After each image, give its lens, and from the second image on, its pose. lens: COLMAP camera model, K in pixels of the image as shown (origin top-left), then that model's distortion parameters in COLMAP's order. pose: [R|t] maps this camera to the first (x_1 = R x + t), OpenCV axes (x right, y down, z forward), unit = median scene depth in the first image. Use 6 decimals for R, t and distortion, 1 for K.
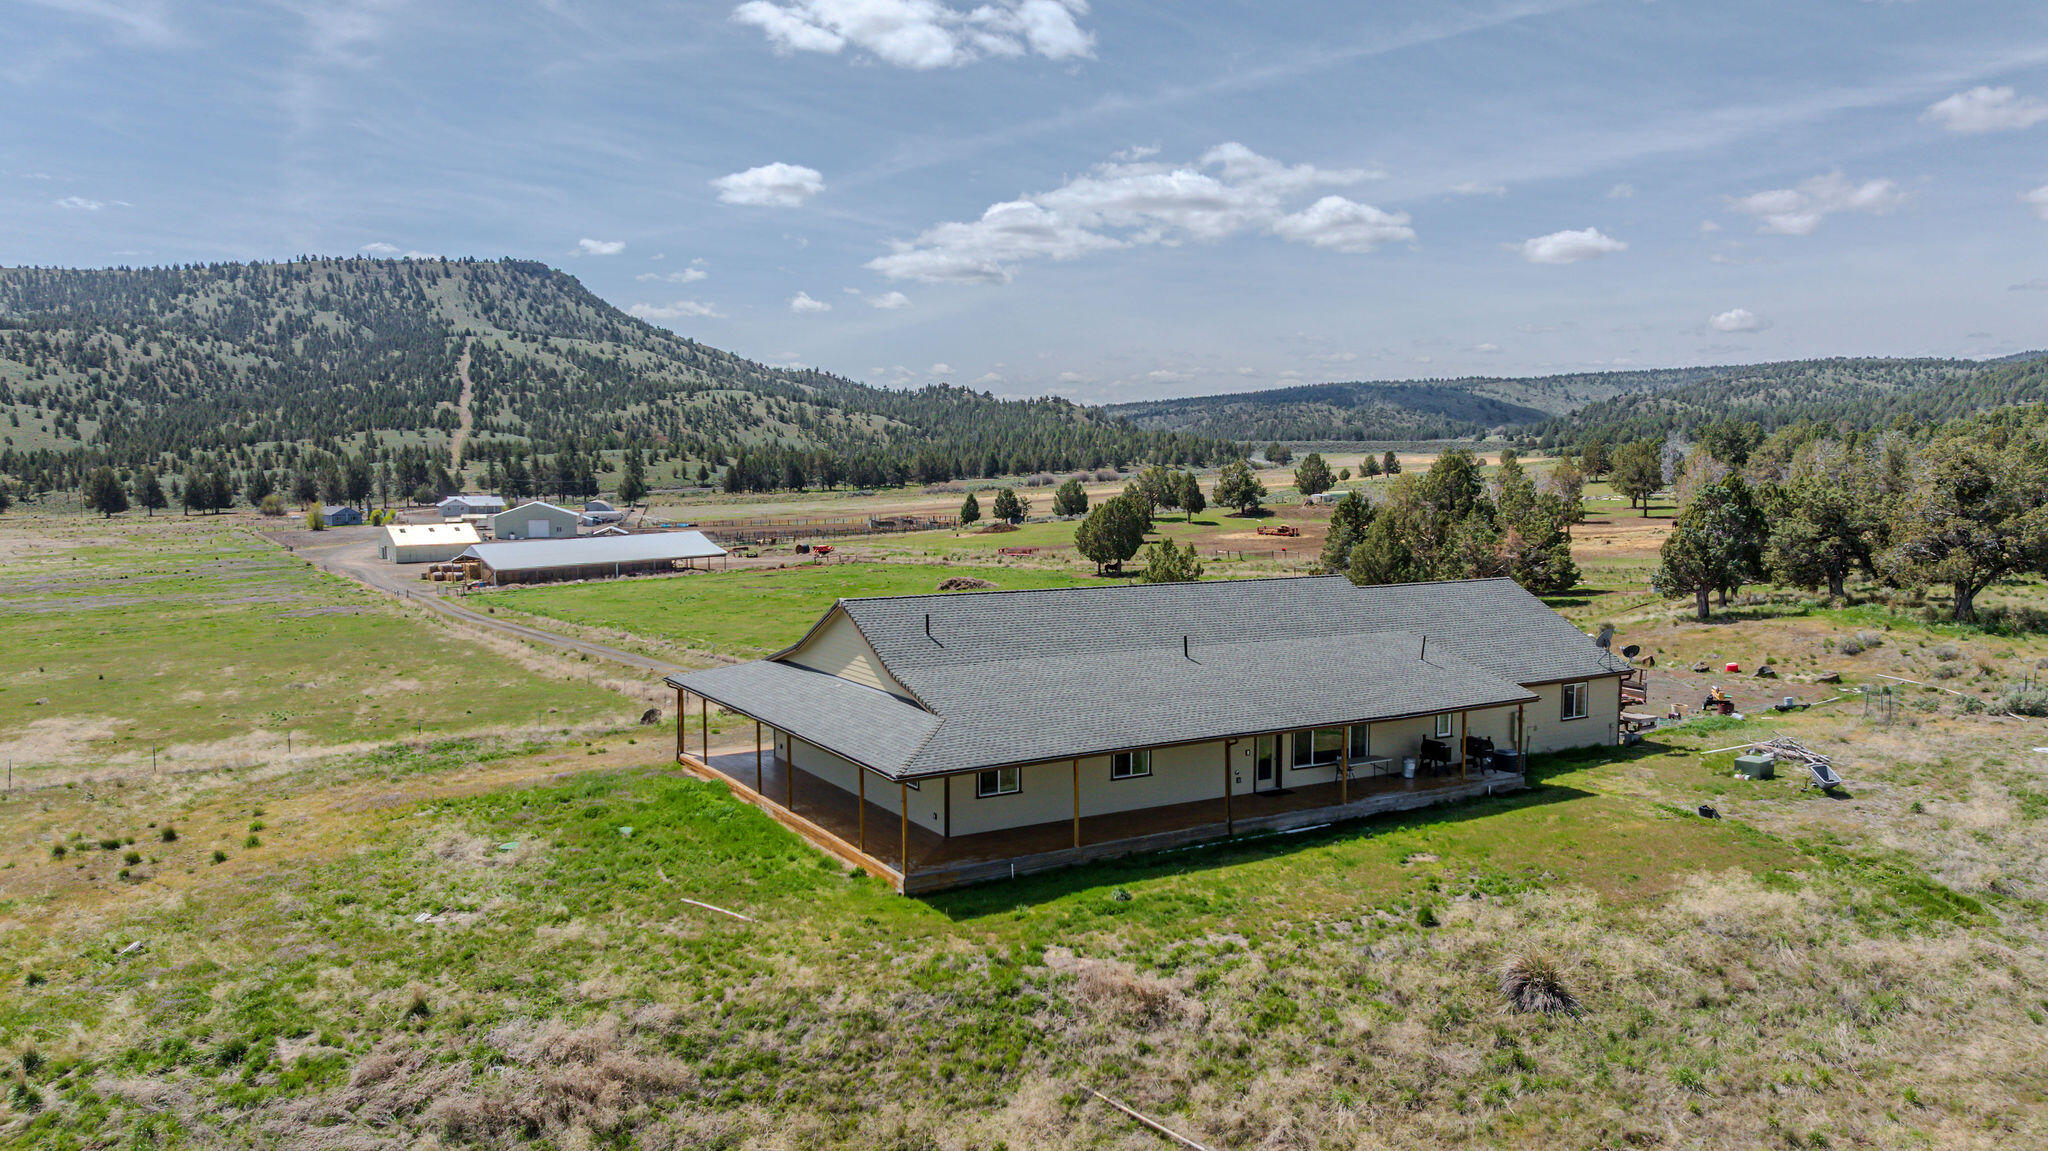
lens RADIAL K [[1453.4, 0, 1054.8], [0, 1453.4, 565.6], [0, 0, 1]] dist [-0.034398, 0.064017]
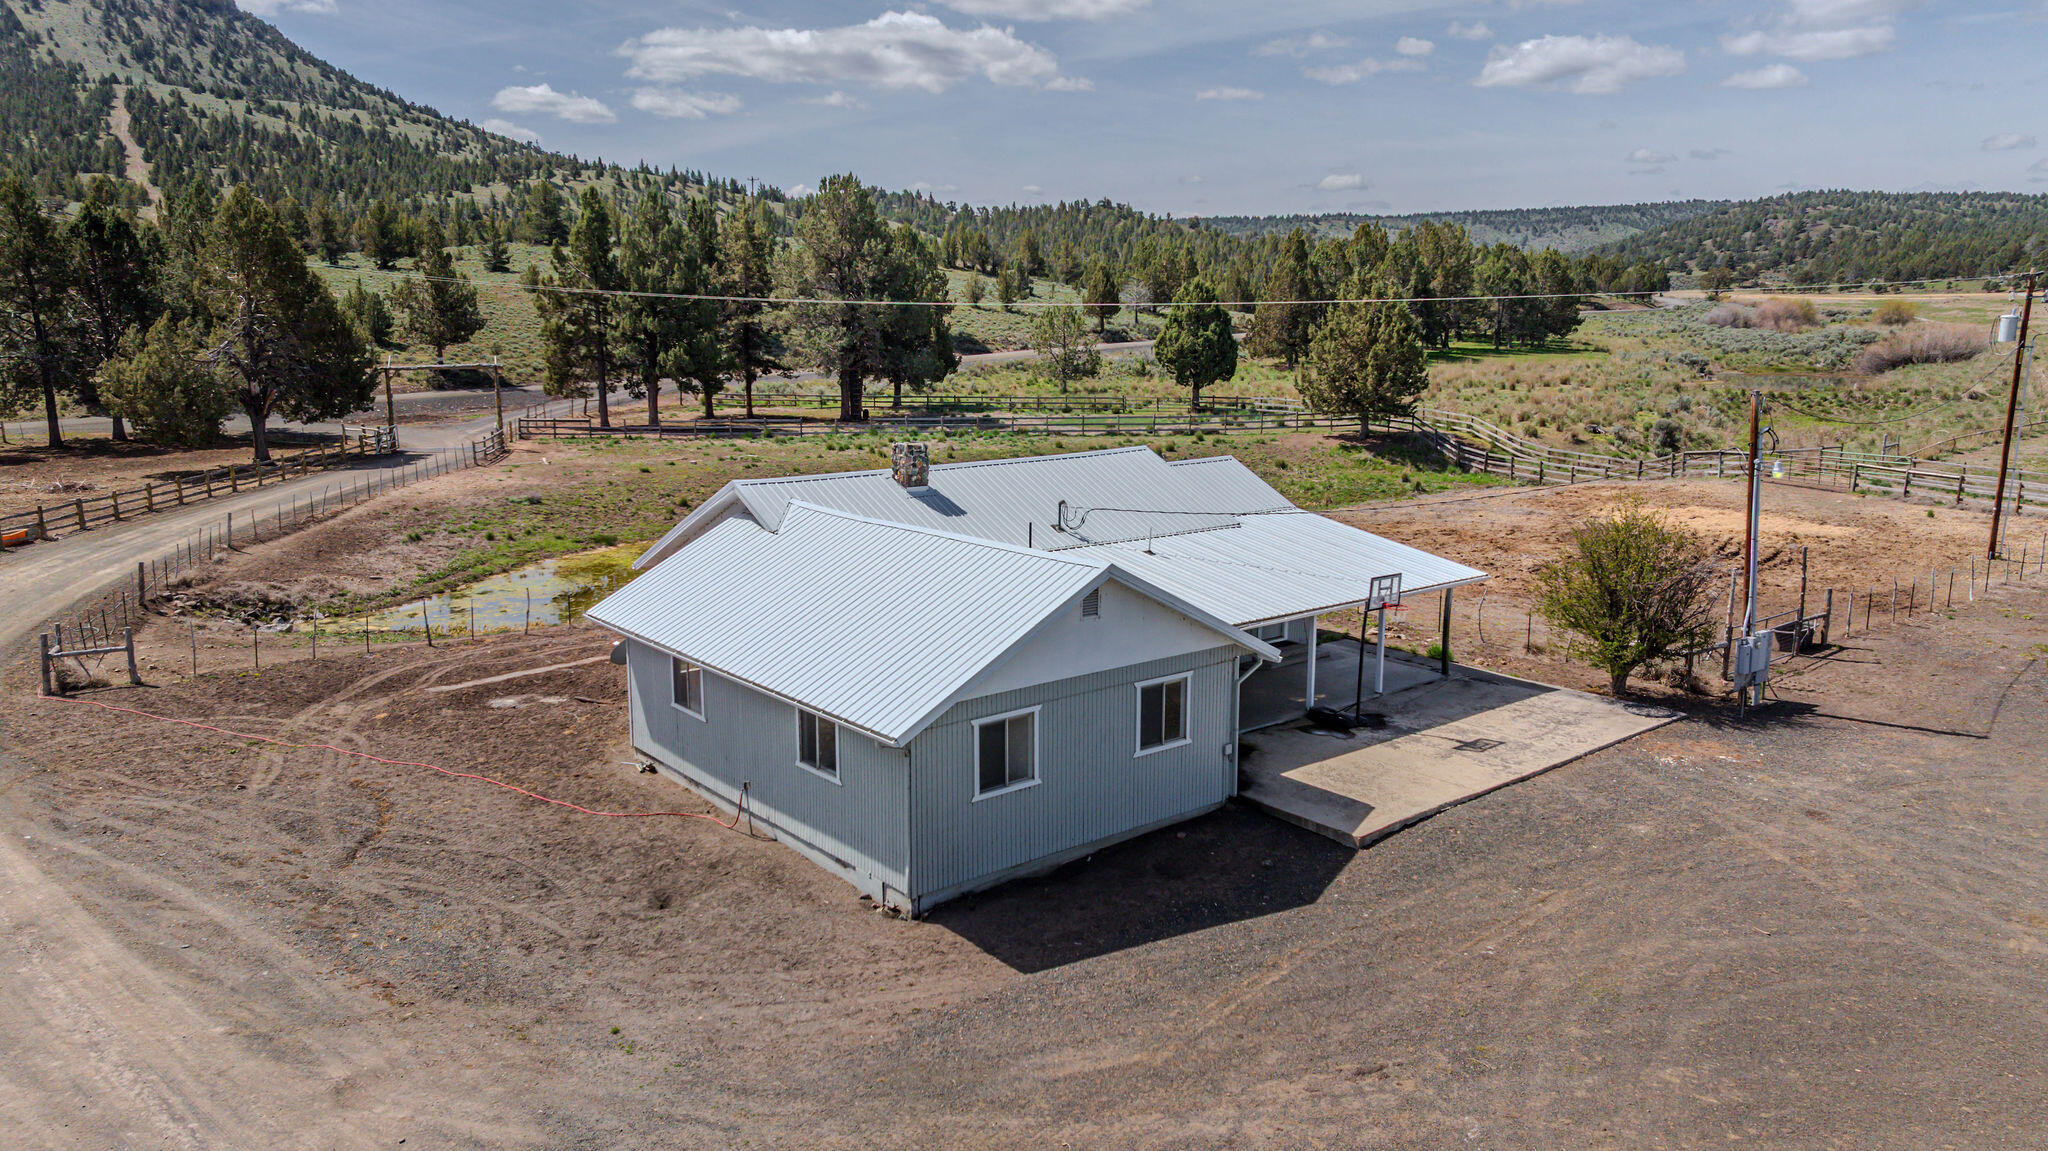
lens RADIAL K [[1453.4, 0, 1083.9], [0, 1453.4, 539.8], [0, 0, 1]] dist [-0.034398, 0.064017]
pose [[0.978449, -0.031647, 0.204050, -0.163080], [0.013661, 0.995942, 0.088956, -0.019753], [-0.206037, -0.084251, 0.974911, 0.359593]]
